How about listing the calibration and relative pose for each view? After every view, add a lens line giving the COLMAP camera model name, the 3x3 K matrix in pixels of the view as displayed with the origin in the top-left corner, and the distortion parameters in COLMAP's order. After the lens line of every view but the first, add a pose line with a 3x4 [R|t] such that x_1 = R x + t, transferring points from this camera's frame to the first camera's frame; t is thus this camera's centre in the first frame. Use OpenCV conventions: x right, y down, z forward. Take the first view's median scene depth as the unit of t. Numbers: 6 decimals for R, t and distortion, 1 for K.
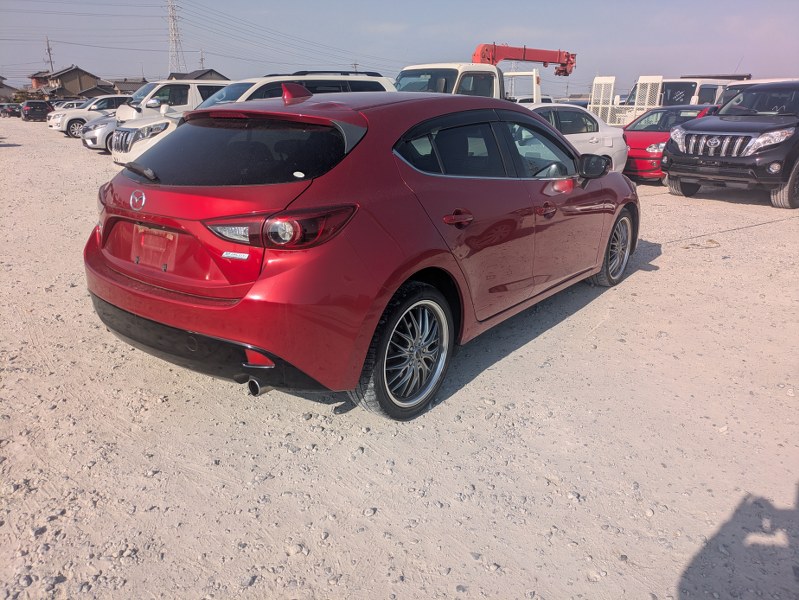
lens RADIAL K [[598.3, 0, 403.5], [0, 598.3, 302.7], [0, 0, 1]] dist [0.029865, -0.004610]
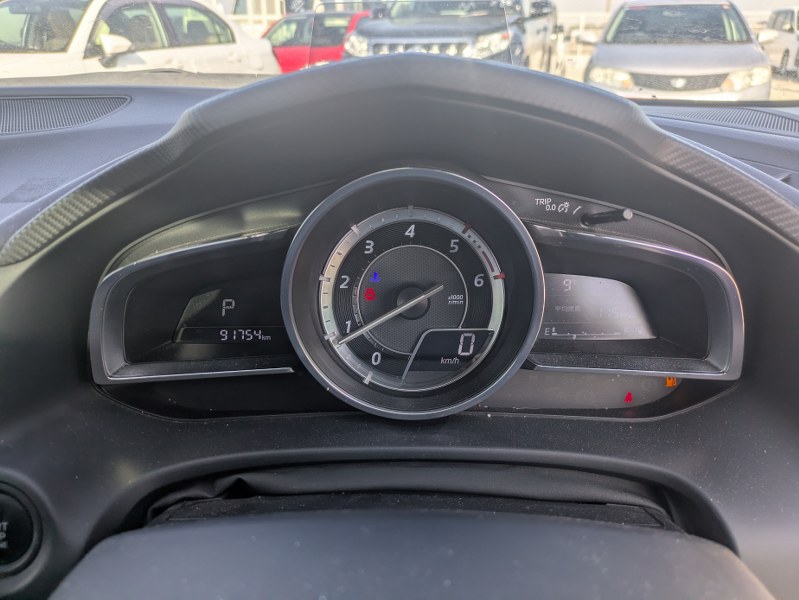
lens RADIAL K [[624.5, 0, 397.4], [0, 624.5, 297.7], [0, 0, 1]] dist [-0.003769, 0.000927]
pose [[0.811367, -0.241629, 0.532258, 0.068296], [0.198427, 0.970348, 0.138028, -0.104010], [-0.549827, -0.006377, 0.835254, 0.433015]]
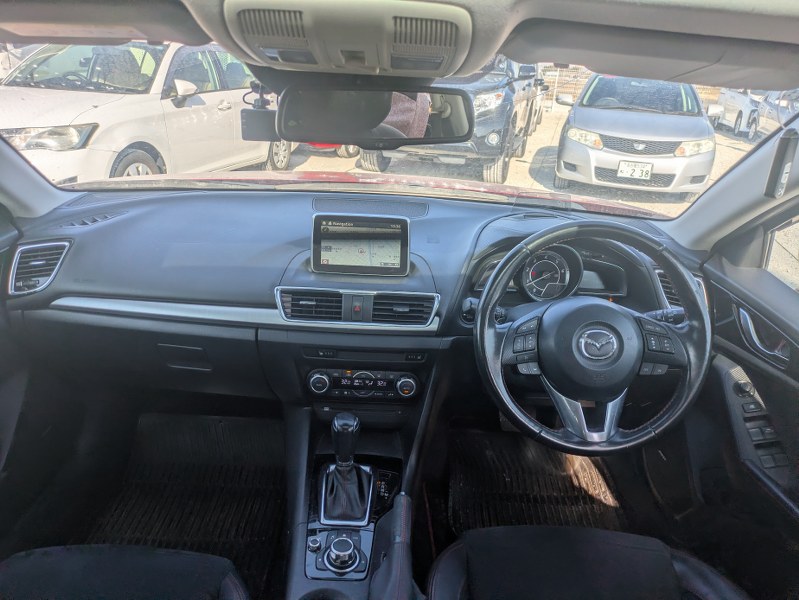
lens RADIAL K [[624.5, 0, 397.4], [0, 624.5, 297.7], [0, 0, 1]] dist [-0.003769, 0.000927]
pose [[0.792276, -0.176241, 0.584156, -0.021010], [0.138691, 0.984333, 0.108872, -0.113571], [-0.594192, -0.005240, 0.804306, 0.370098]]
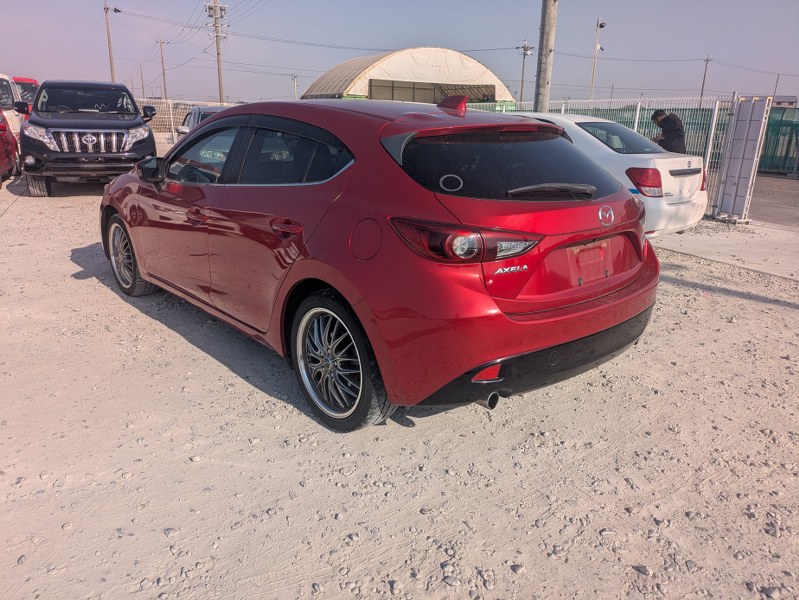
lens RADIAL K [[578.9, 0, 402.3], [0, 578.9, 297.2], [0, 0, 1]] dist [0.055770, -0.038227]
pose [[0.193383, -0.295577, 0.935541, -0.390185], [0.283281, 0.929751, 0.235192, -0.098647], [-0.939338, 0.219539, 0.263529, 0.291440]]
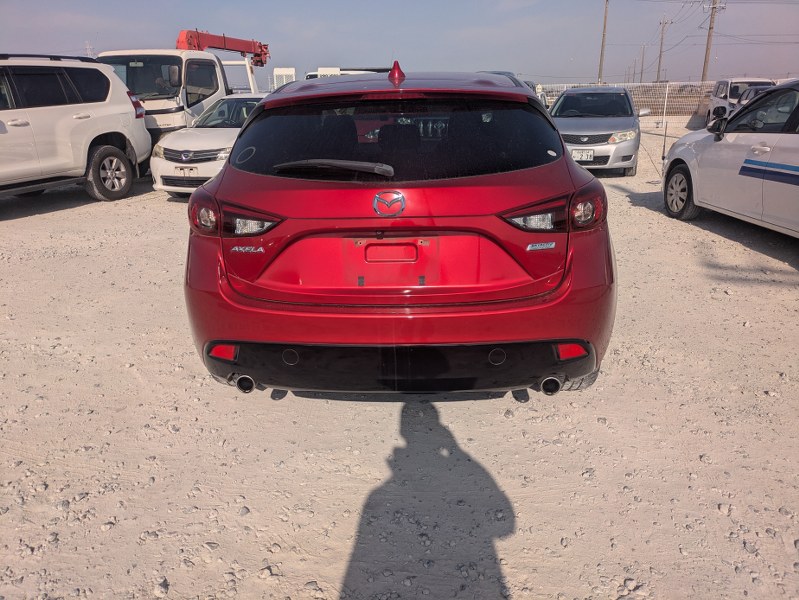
lens RADIAL K [[598.3, 0, 403.5], [0, 598.3, 302.7], [0, 0, 1]] dist [0.029865, -0.004610]
pose [[0.814492, -0.207226, 0.541904, -0.236128], [0.202197, 0.976865, 0.069651, -0.024777], [-0.543800, 0.052842, 0.837549, 0.087534]]
